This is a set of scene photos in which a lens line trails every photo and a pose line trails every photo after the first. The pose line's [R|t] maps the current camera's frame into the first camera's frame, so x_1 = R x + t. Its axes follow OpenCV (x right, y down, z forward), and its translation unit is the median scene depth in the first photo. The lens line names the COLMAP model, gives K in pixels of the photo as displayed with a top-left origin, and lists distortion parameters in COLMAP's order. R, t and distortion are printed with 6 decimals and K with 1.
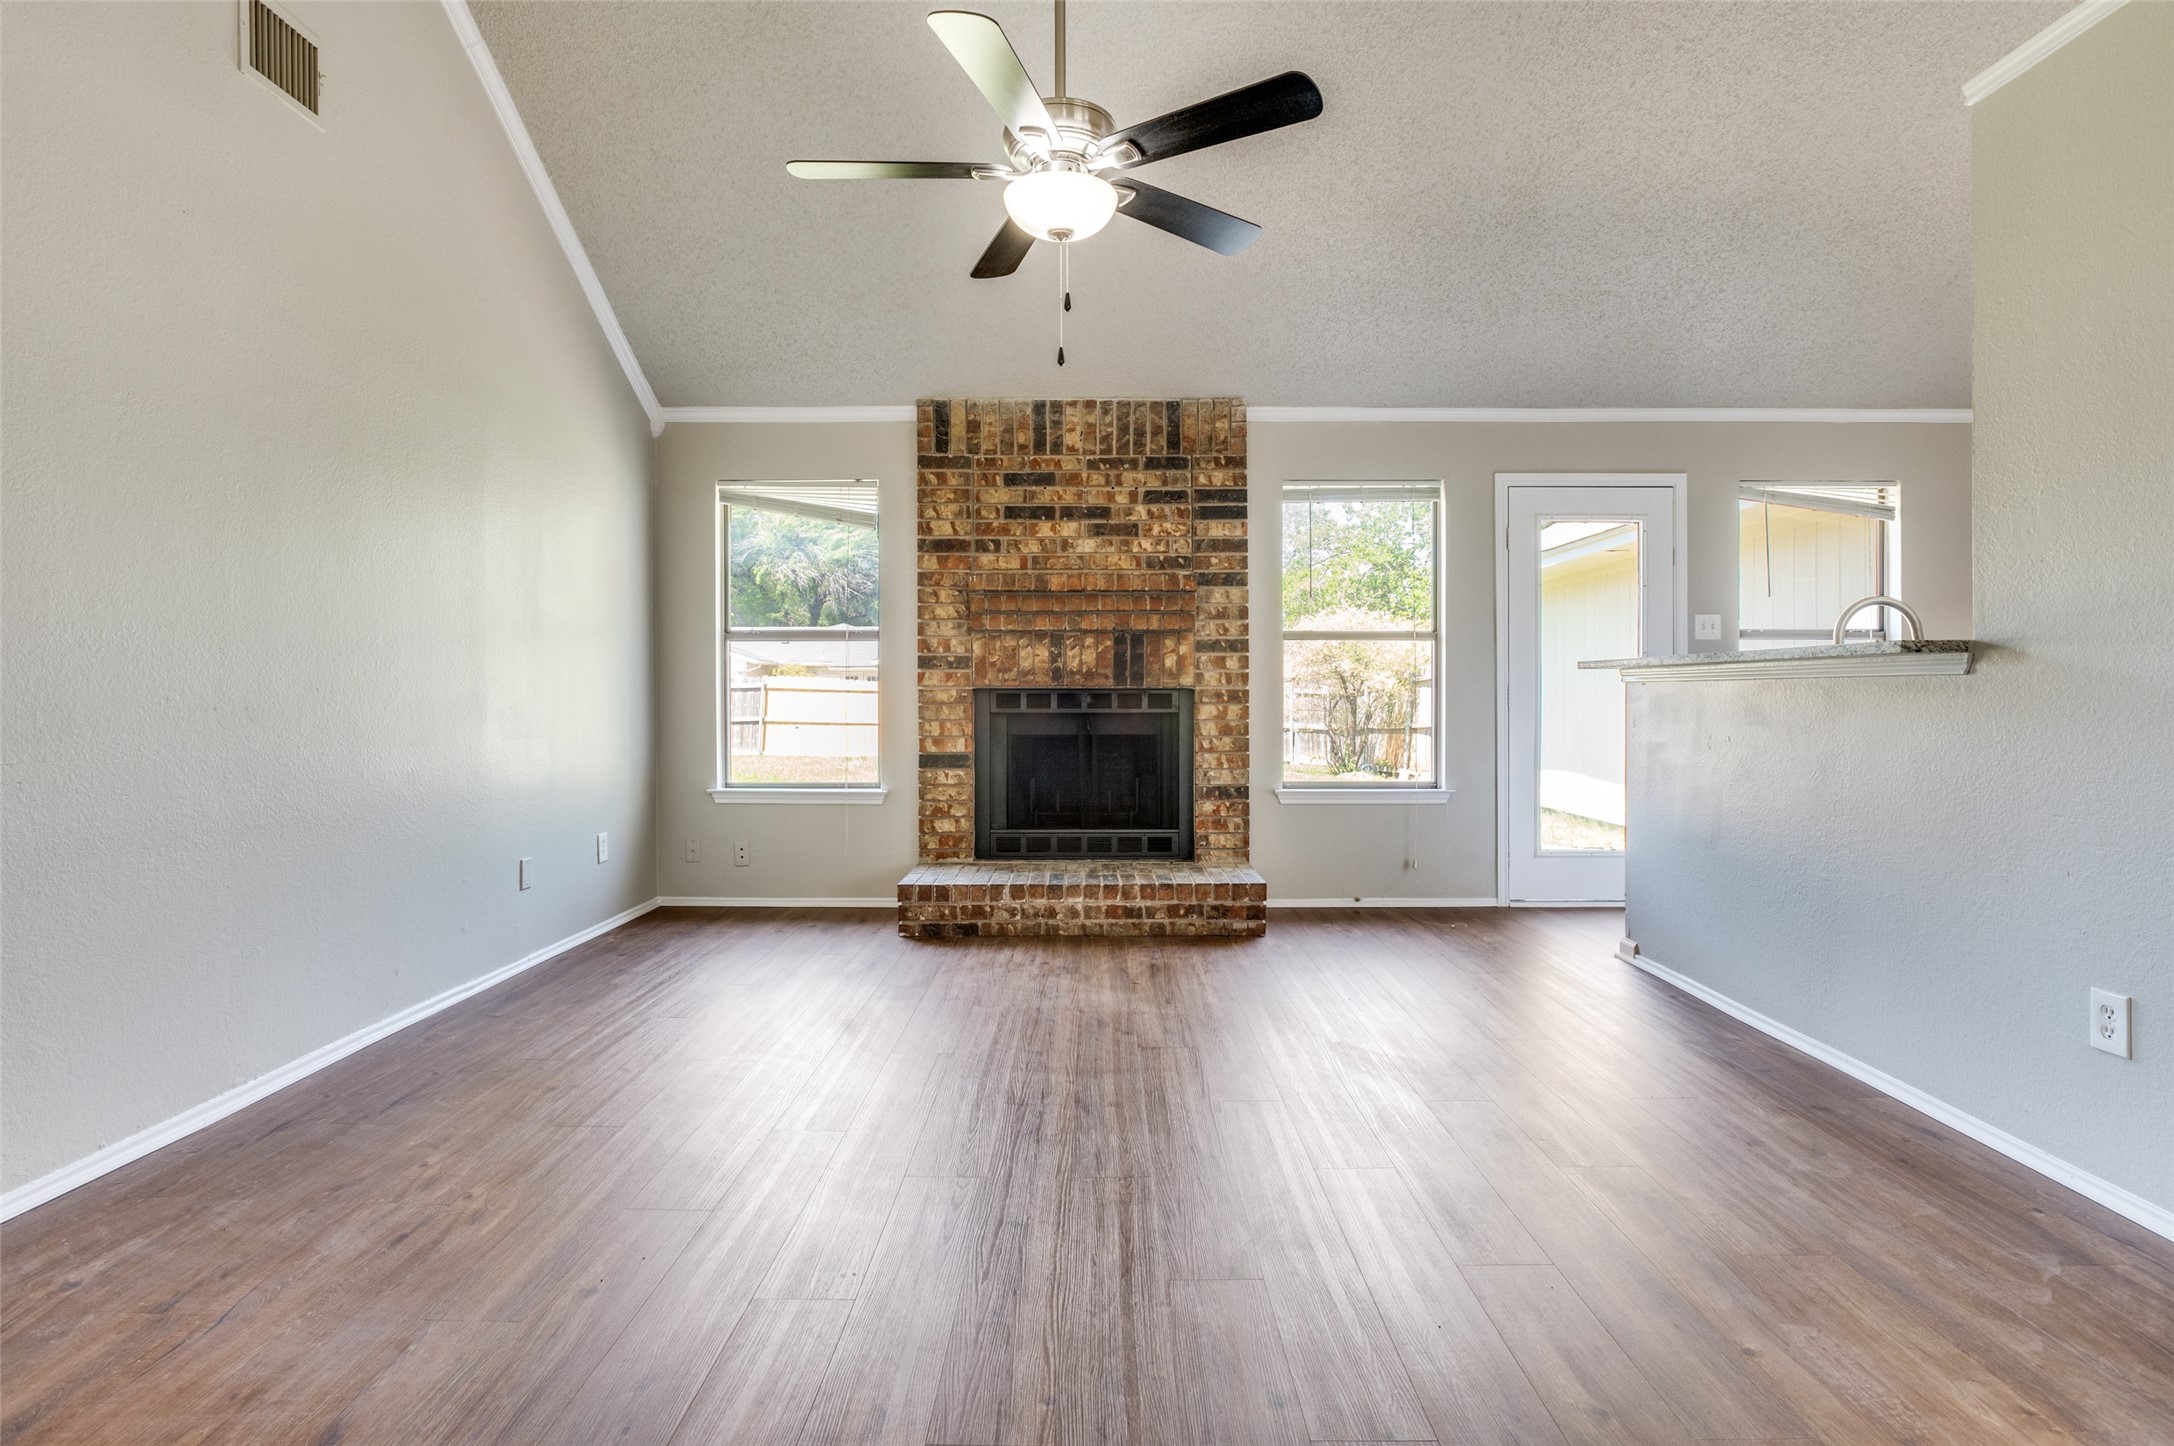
lens RADIAL K [[1046.8, 0, 1098.5], [0, 1046.8, 708.3], [0, 0, 1]] dist [-0.017709, 0.002055]
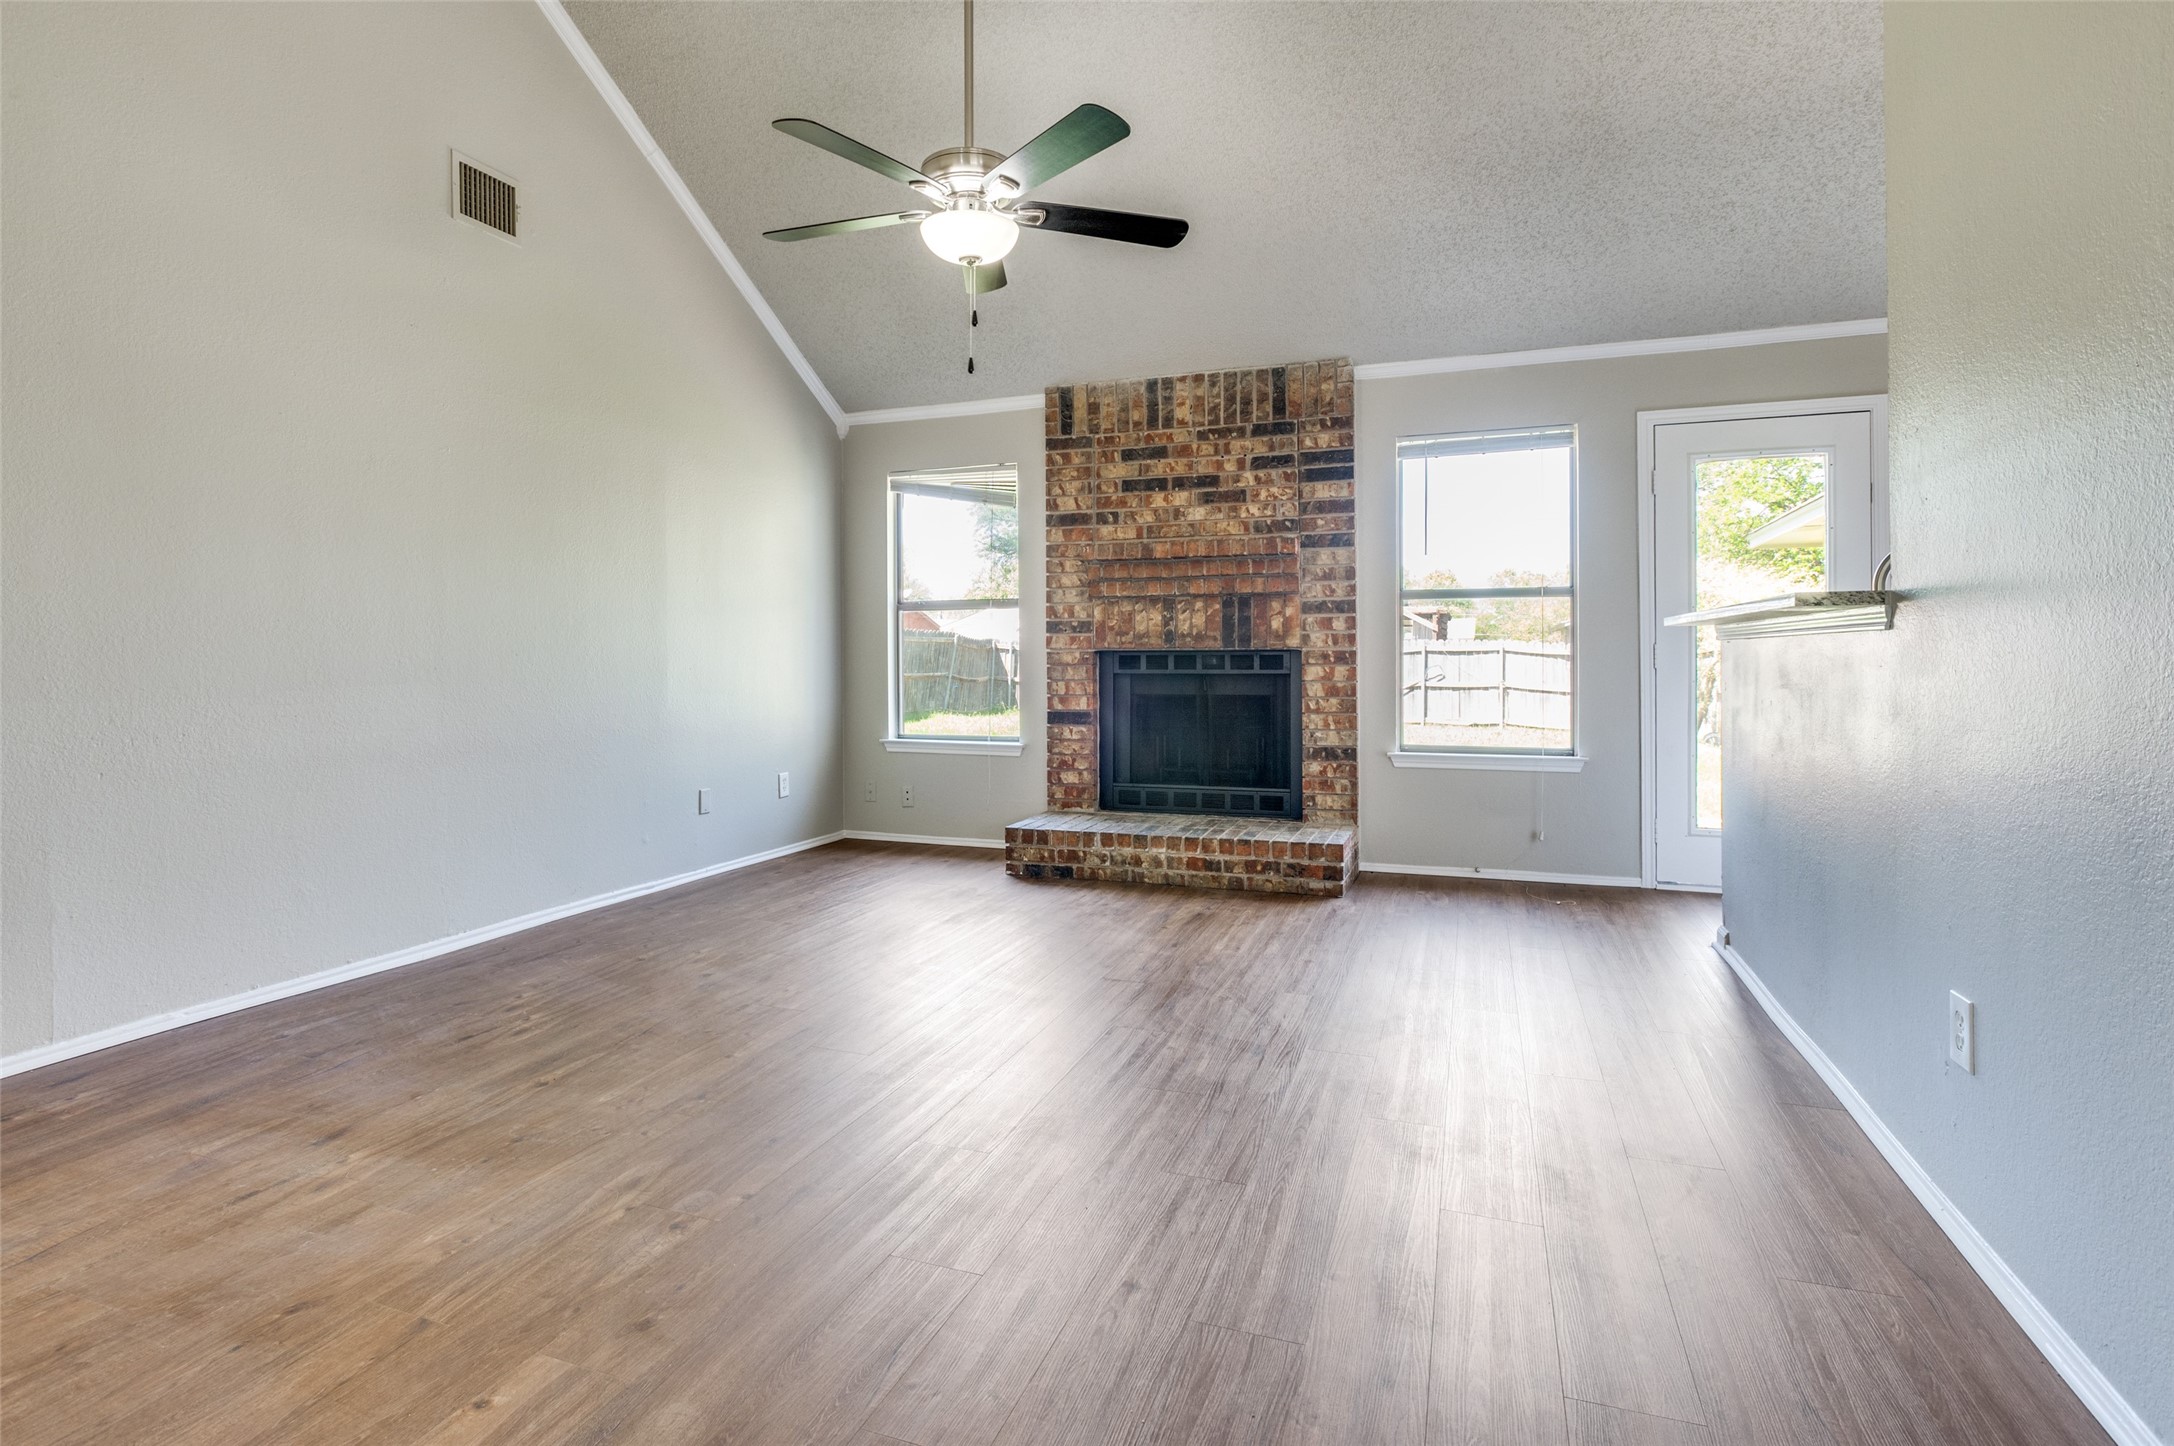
lens RADIAL K [[1064.3, 0, 1087.5], [0, 1064.3, 662.6], [0, 0, 1]] dist [-0.016045, 0.000863]
pose [[0.940643, -0.001942, -0.339392, 0.246188], [-0.000675, 0.999971, -0.007592, 0.001351], [0.339397, 0.007371, 0.940614, -0.033870]]
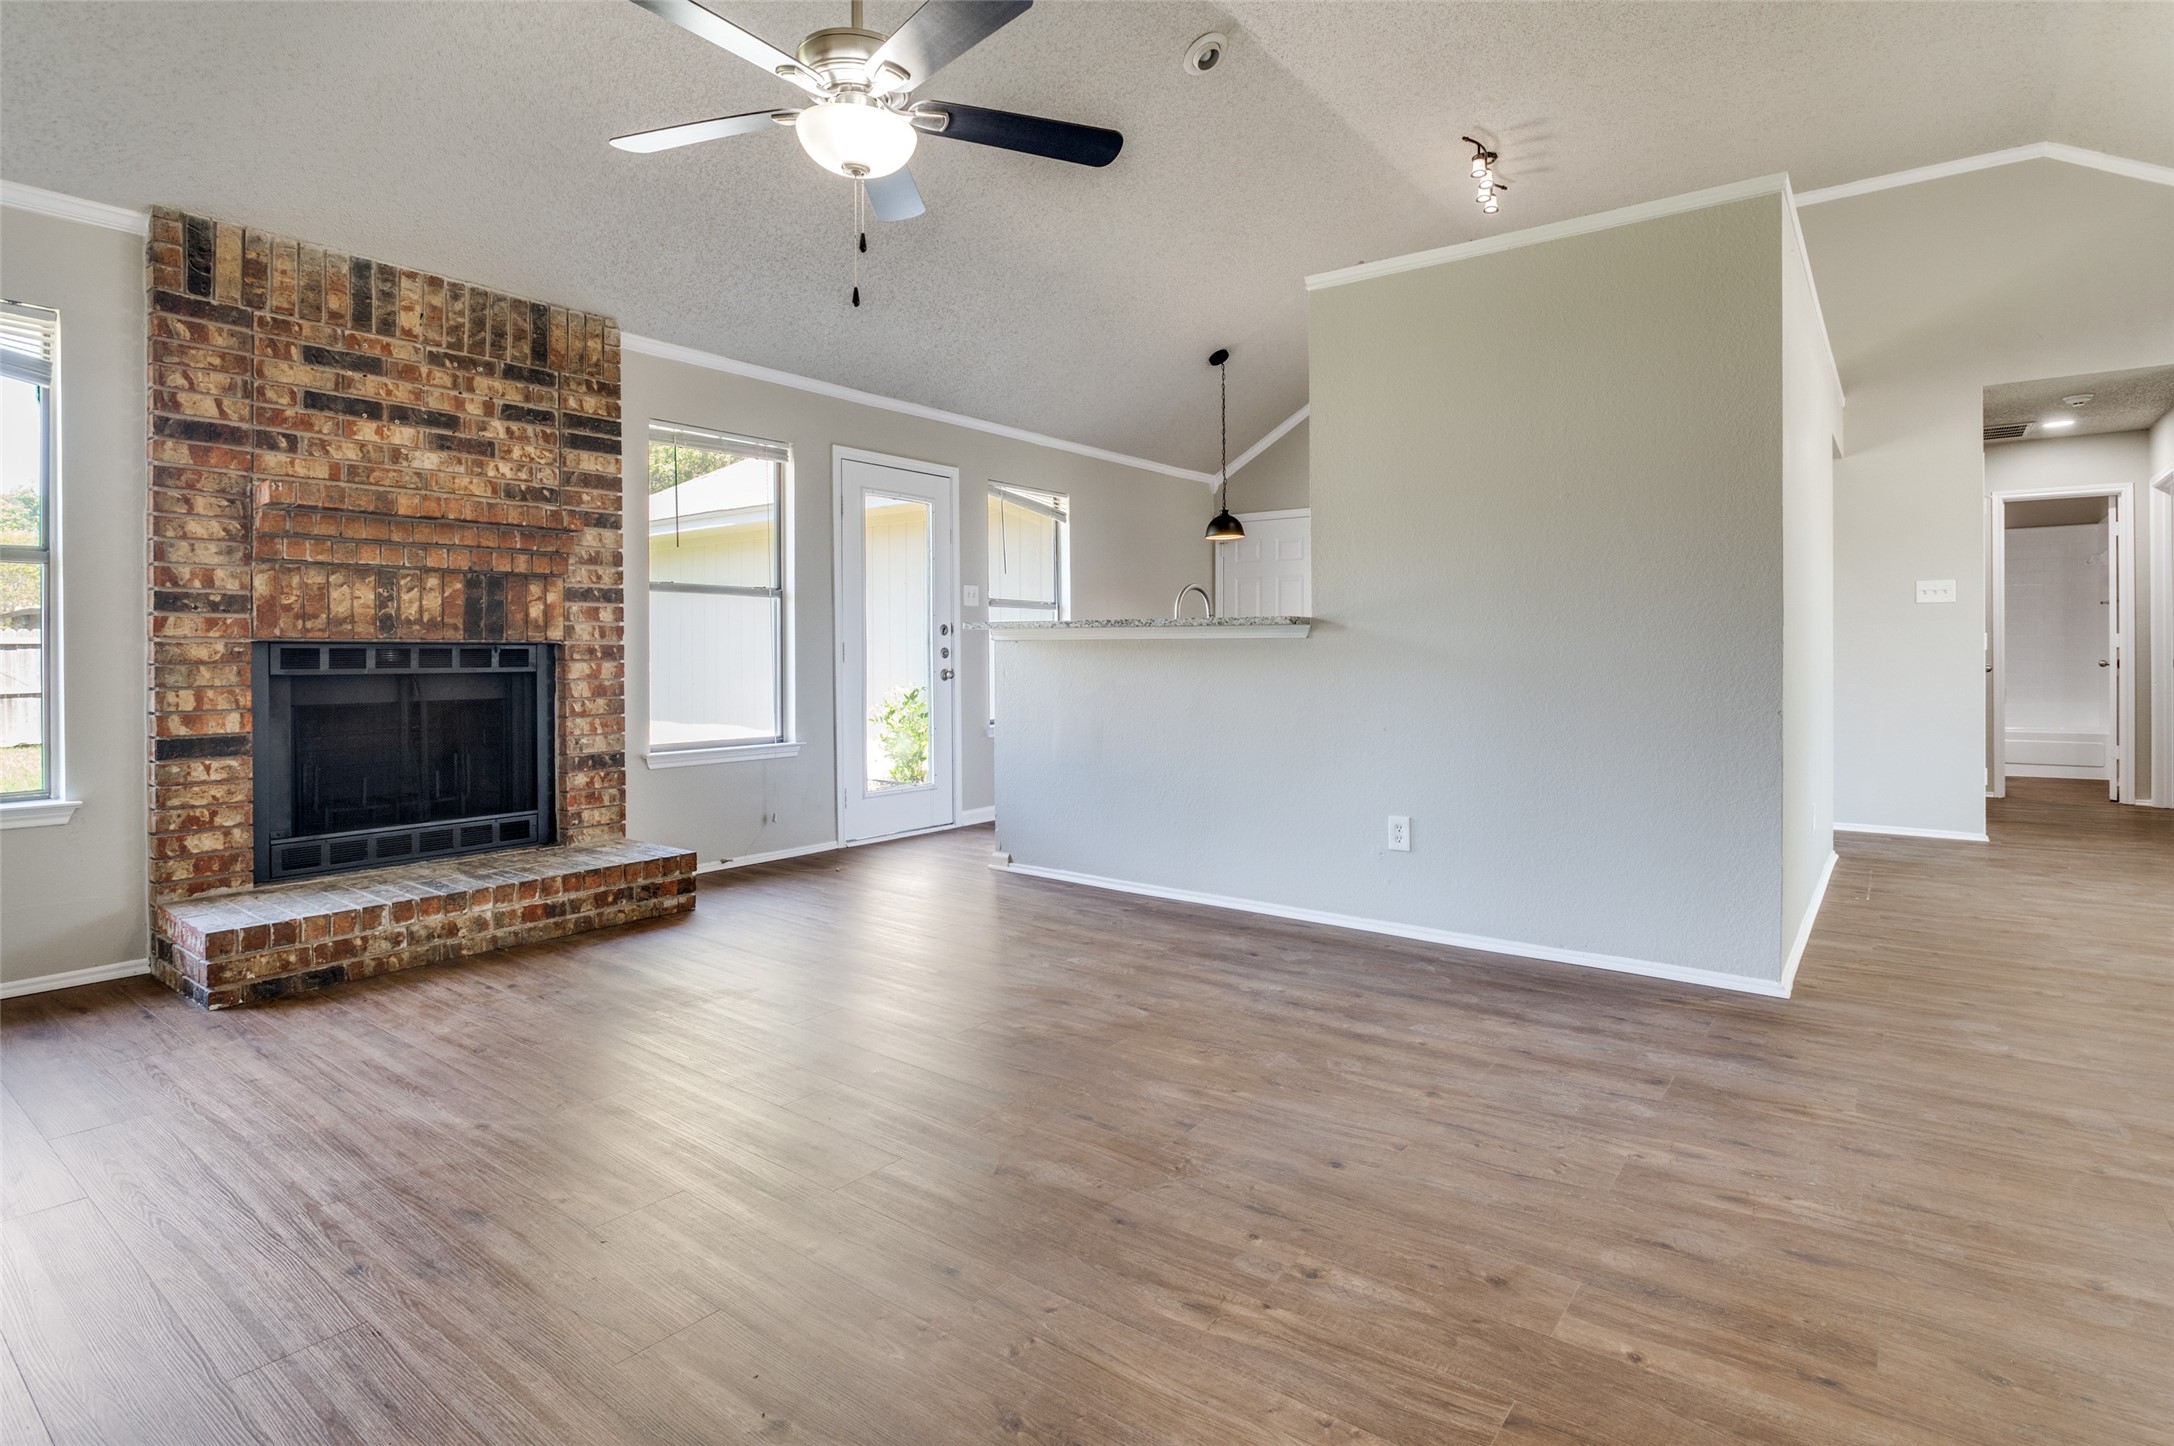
lens RADIAL K [[1084.0, 0, 1090.1], [0, 1084.0, 654.6], [0, 0, 1]] dist [-0.016024, 0.000685]
pose [[0.605681, -0.001921, 0.795705, -0.353028], [0.009496, 0.999943, -0.004813, -0.001263], [-0.795651, 0.010471, 0.605665, 0.117851]]
